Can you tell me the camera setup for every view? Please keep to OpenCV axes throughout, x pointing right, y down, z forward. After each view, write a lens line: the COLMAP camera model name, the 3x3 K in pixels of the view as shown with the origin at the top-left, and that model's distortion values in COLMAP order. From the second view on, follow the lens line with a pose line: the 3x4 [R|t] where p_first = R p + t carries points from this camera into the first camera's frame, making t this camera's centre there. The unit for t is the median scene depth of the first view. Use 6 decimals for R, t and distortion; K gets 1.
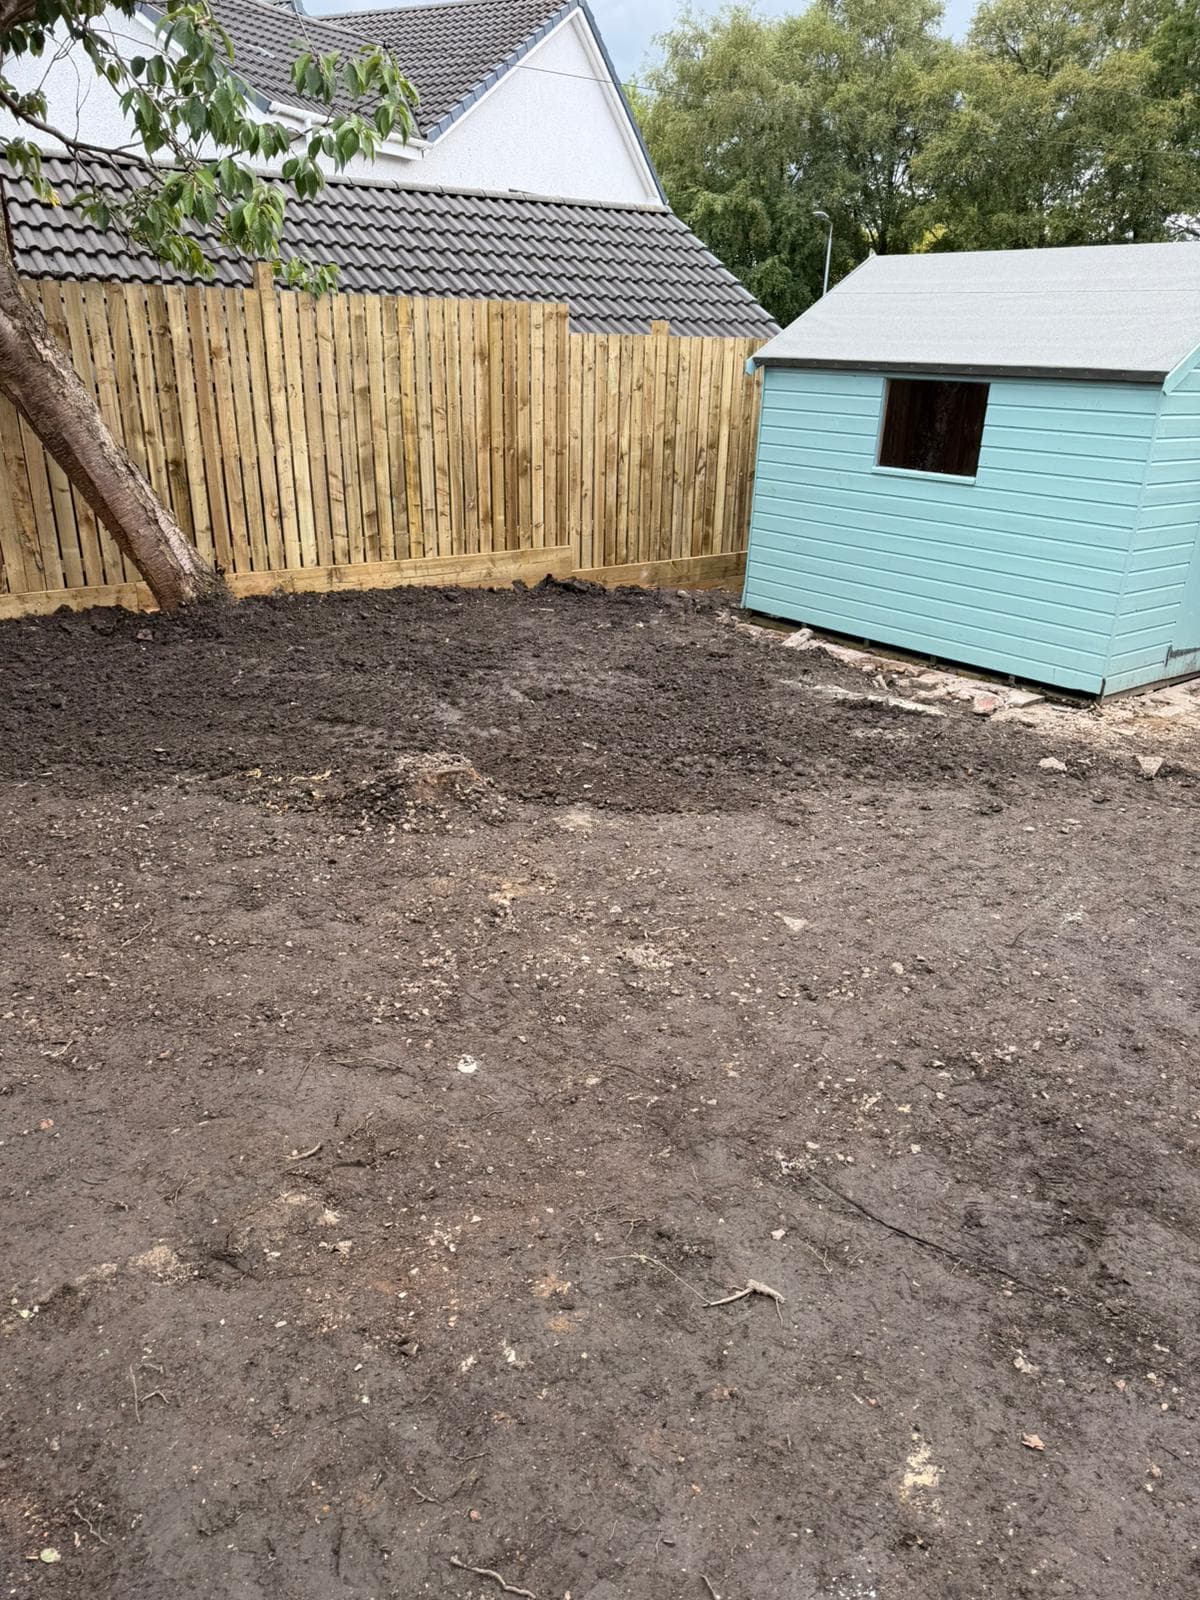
lens RADIAL K [[1123.8, 0, 604.8], [0, 1123.8, 793.8], [0, 0, 1]] dist [0.073640, -0.113158]
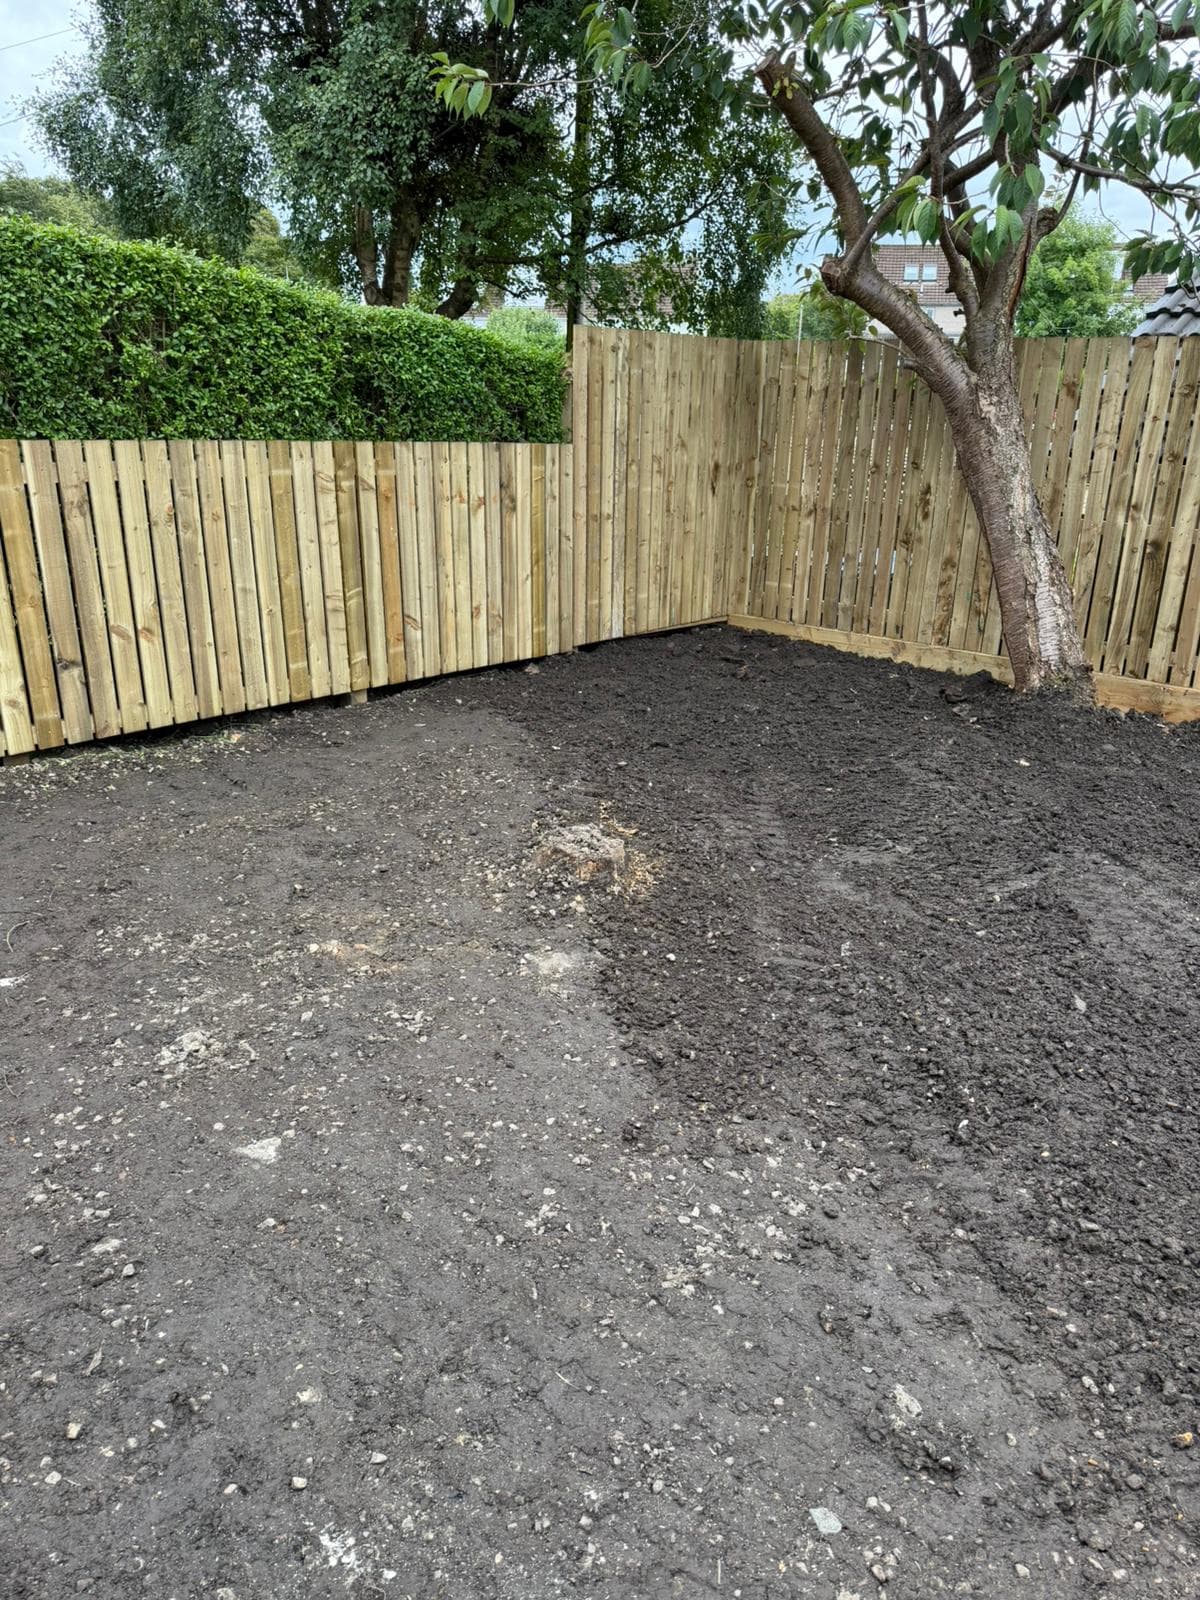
lens RADIAL K [[1117.7, 0, 603.3], [0, 1117.7, 815.7], [0, 0, 1]] dist [0.027814, -0.026526]
pose [[0.228864, 0.326737, -0.916987, 0.517346], [-0.385795, 0.895298, 0.222721, -0.199947], [0.893747, 0.302796, 0.330955, 0.601679]]
